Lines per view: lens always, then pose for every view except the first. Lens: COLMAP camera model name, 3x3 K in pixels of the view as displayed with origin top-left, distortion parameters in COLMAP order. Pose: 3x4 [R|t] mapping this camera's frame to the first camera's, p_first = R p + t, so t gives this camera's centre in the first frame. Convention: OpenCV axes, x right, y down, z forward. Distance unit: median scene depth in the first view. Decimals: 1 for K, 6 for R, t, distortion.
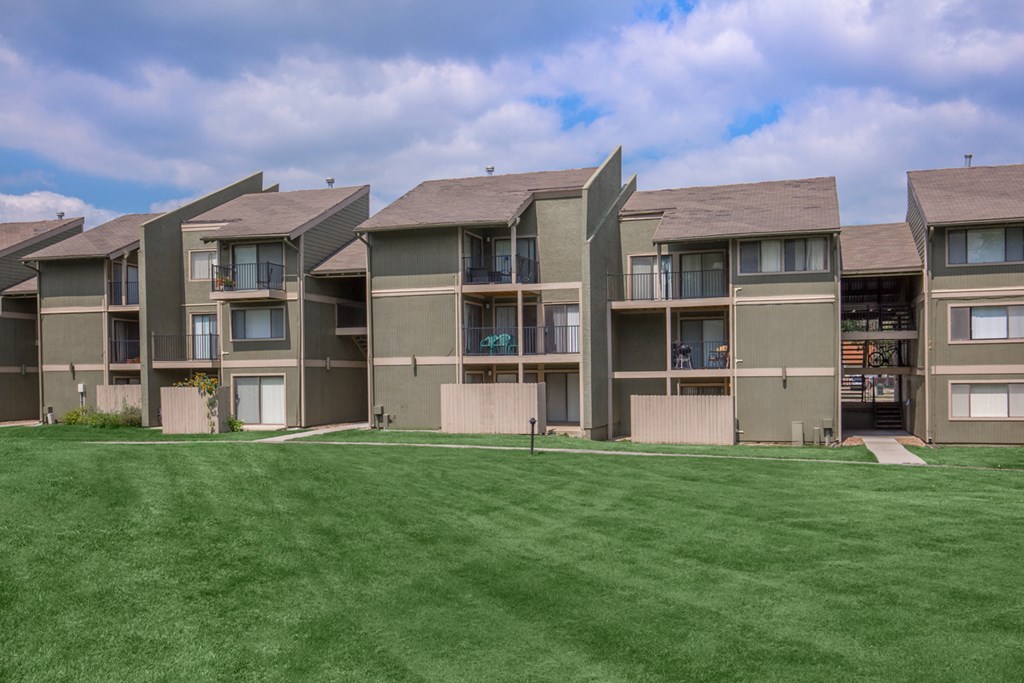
lens RADIAL K [[898.5, 0, 547.3], [0, 898.5, 368.1], [0, 0, 1]] dist [0.031008, -0.011465]
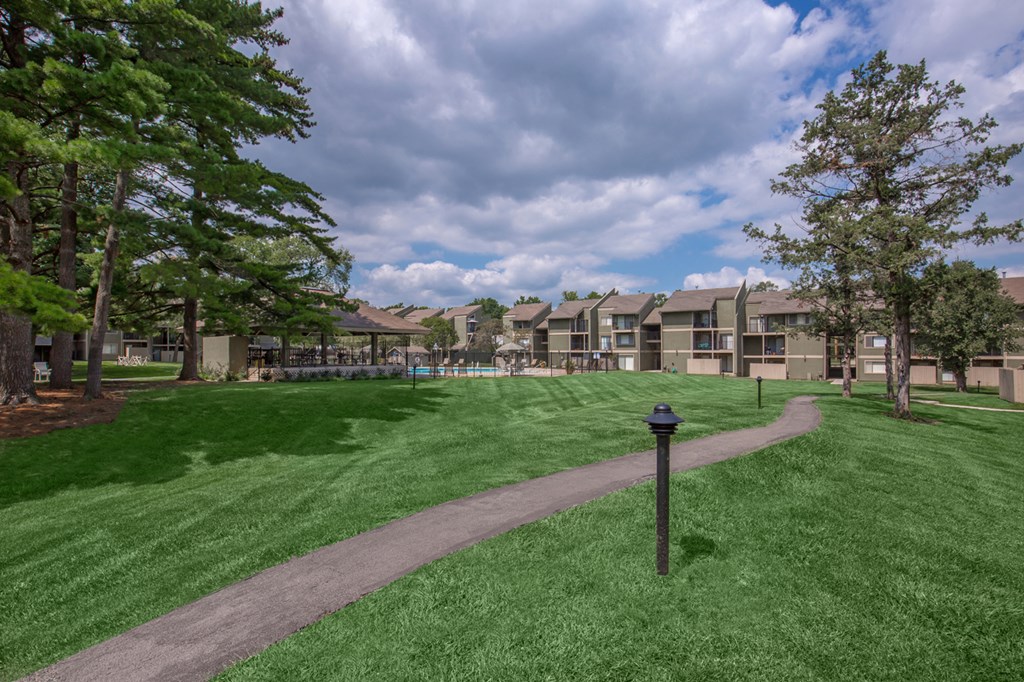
lens RADIAL K [[481.7, 0, 512.8], [0, 481.7, 344.4], [0, 0, 1]] dist [-0.013562, 0.001859]
pose [[0.933779, 0.004688, -0.357820, -0.074125], [-0.006207, 0.999976, -0.003097, -0.023607], [0.357797, 0.005113, 0.933785, -0.799463]]
